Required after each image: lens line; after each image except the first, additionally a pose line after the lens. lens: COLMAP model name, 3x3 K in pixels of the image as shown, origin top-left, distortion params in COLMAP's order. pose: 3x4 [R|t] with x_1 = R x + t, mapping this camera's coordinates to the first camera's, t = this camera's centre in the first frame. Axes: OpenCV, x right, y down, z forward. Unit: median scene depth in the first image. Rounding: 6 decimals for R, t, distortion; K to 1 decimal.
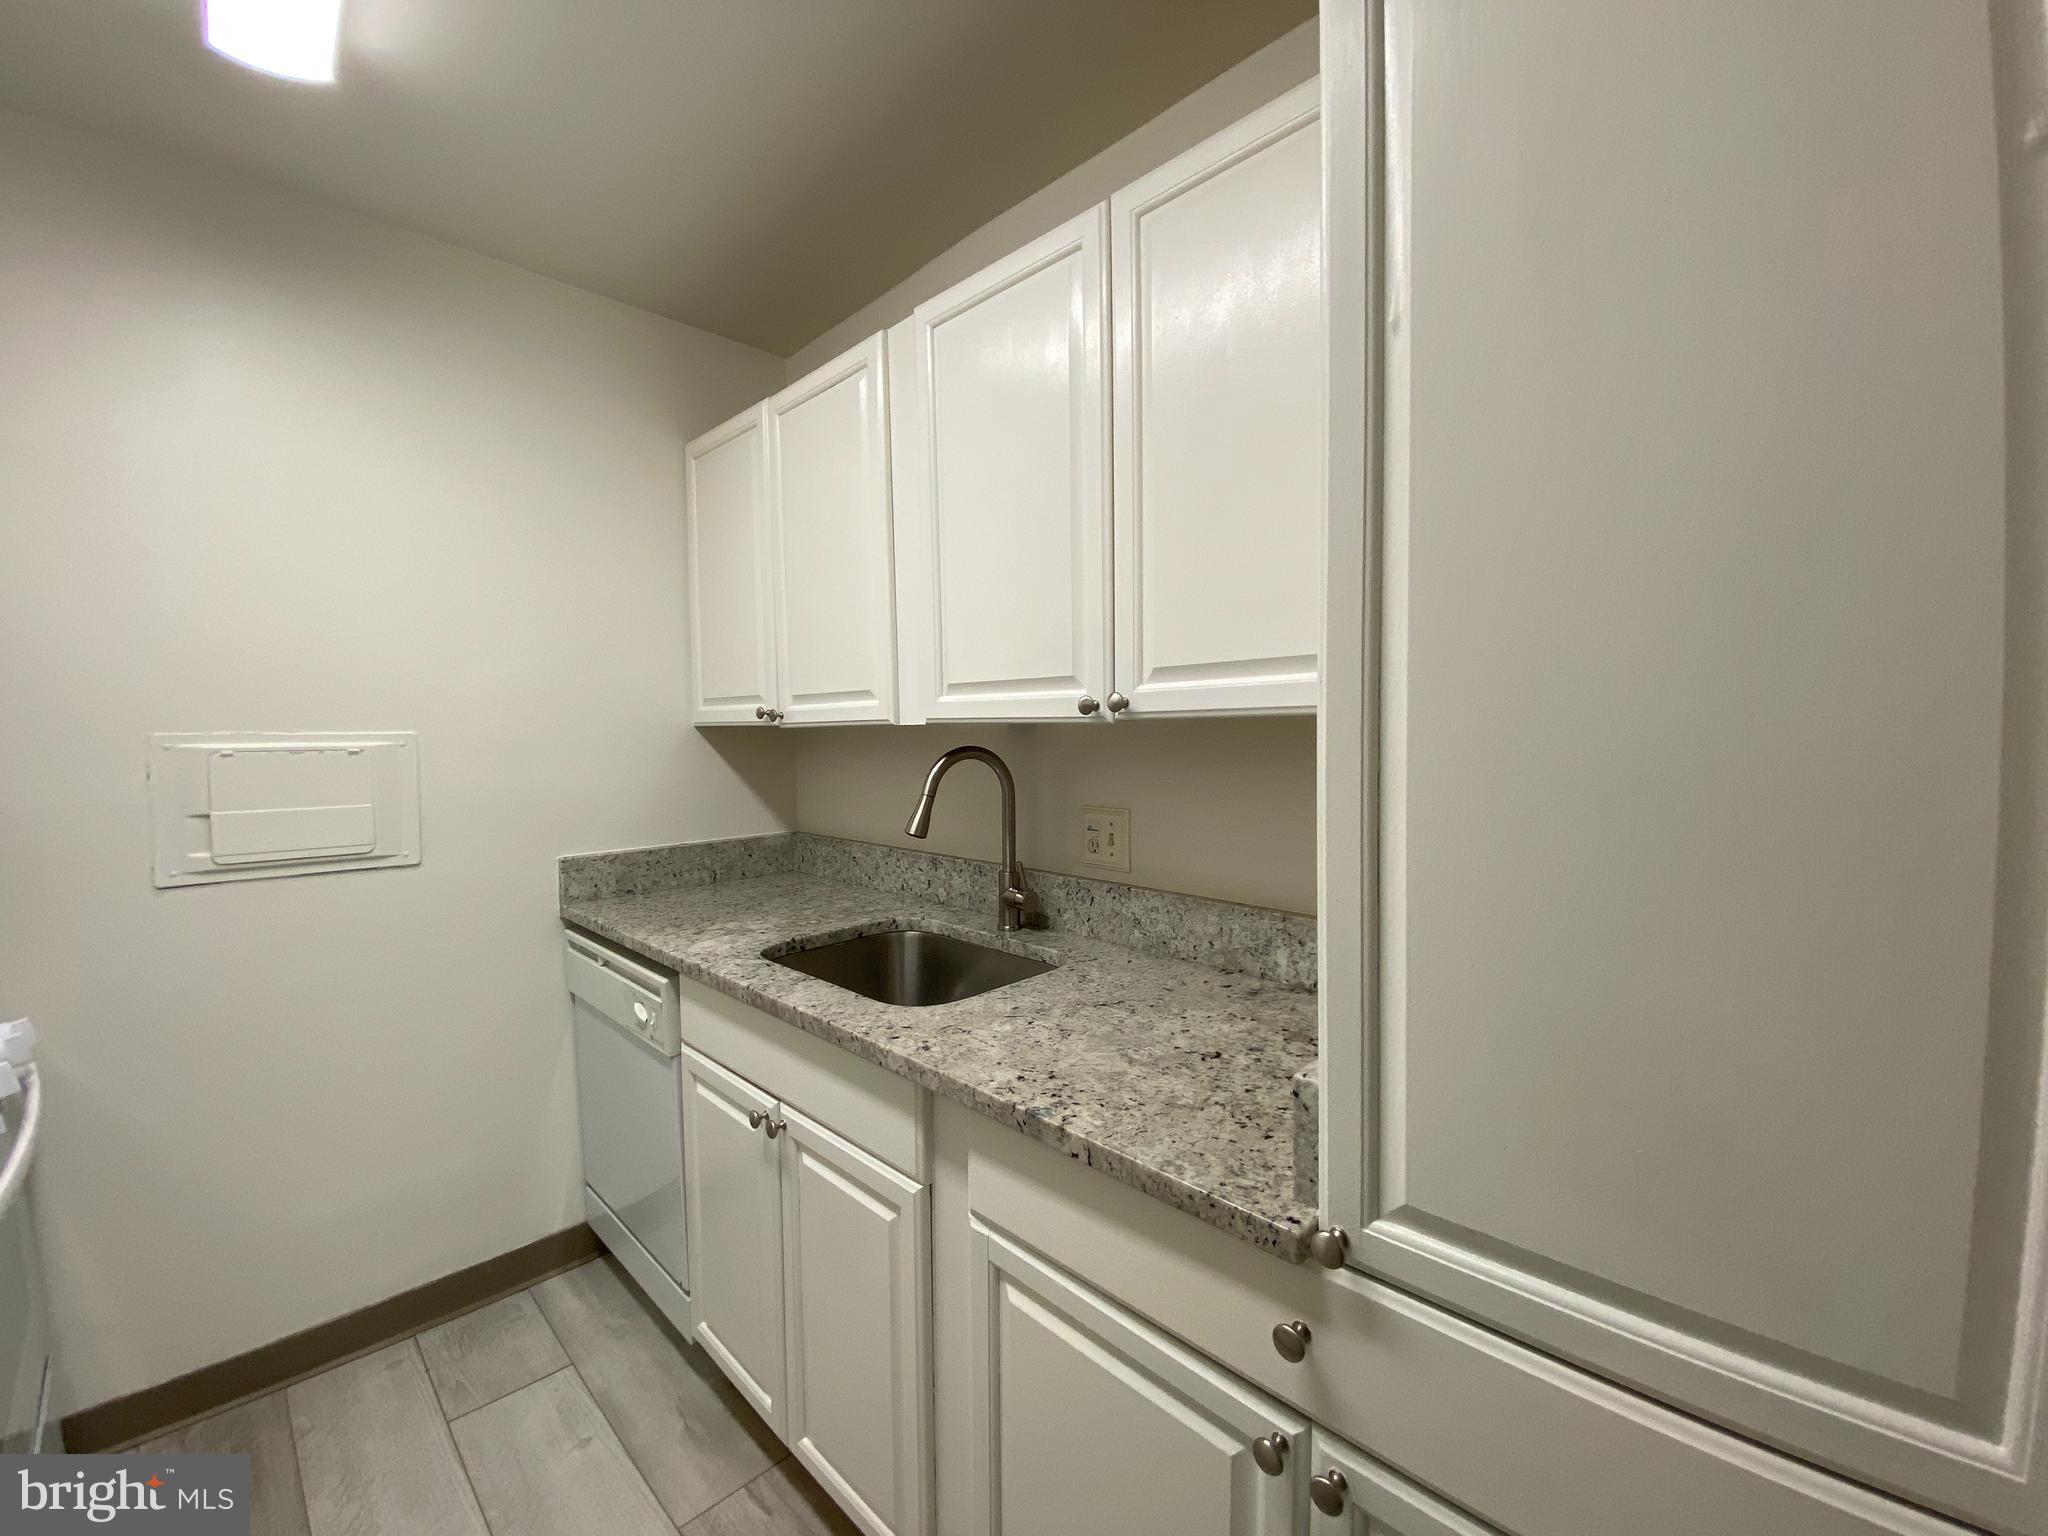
lens RADIAL K [[827.3, 0, 1019.8], [0, 827.3, 764.5], [0, 0, 1]] dist [0.028816, -0.024507]
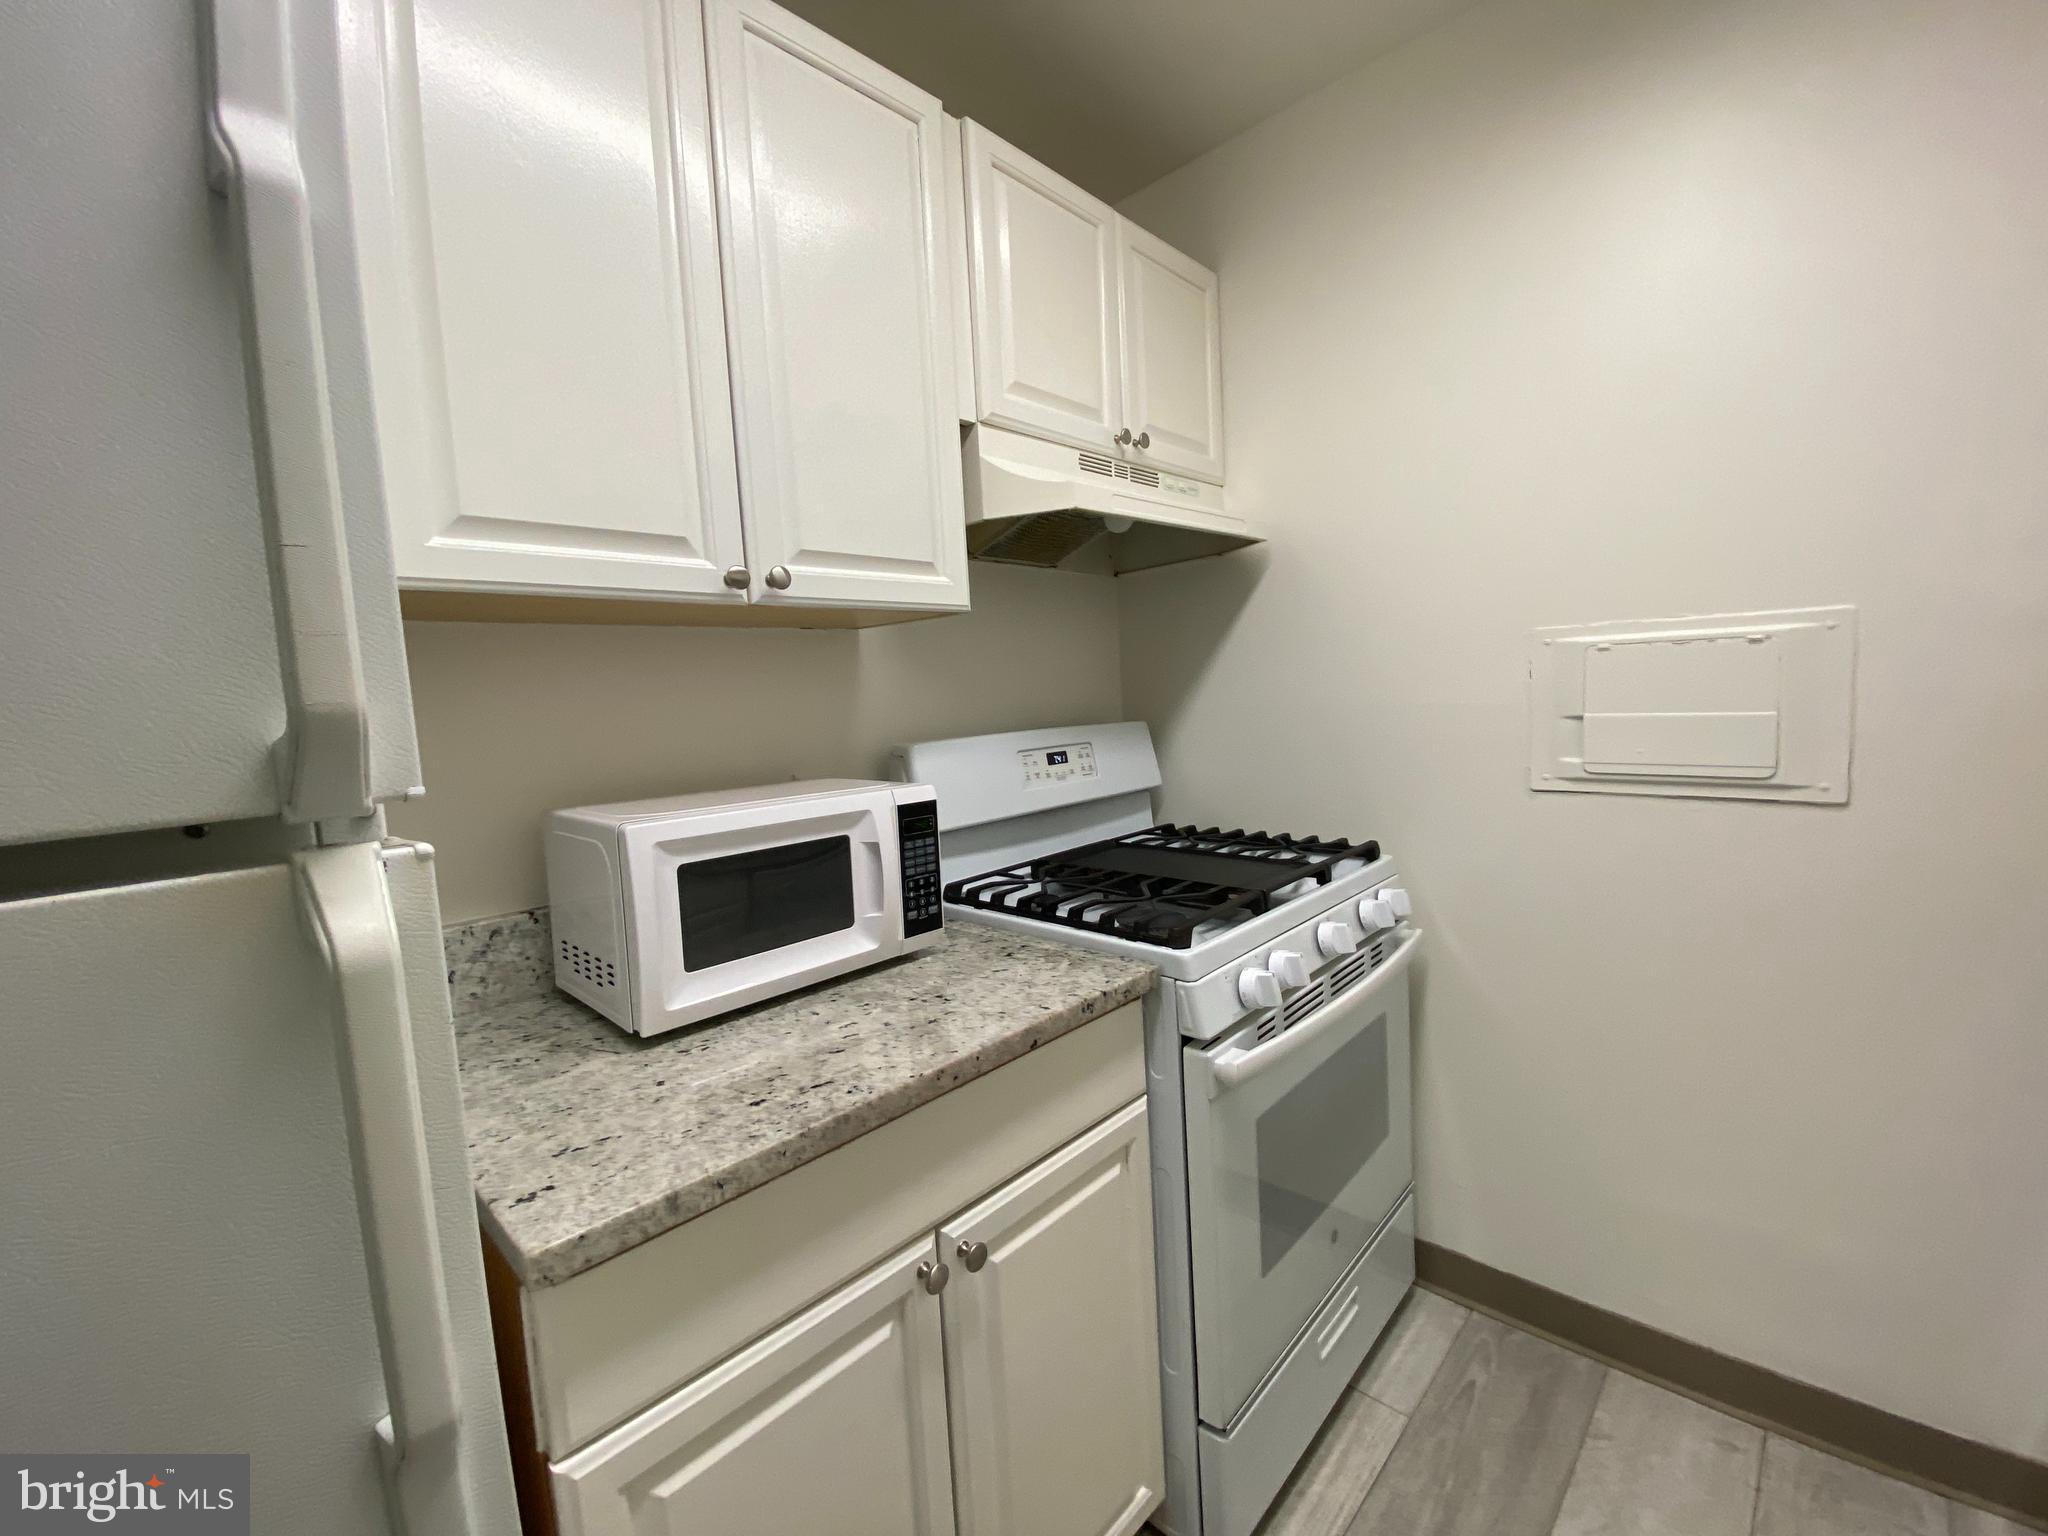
lens RADIAL K [[833.5, 0, 1014.9], [0, 833.5, 760.6], [0, 0, 1]] dist [0.011072, -0.017817]
pose [[0.016908, 0.094969, -0.995337, -0.079237], [0.011019, 0.995401, 0.095162, 0.015042], [0.999796, -0.012577, 0.015784, 0.358493]]
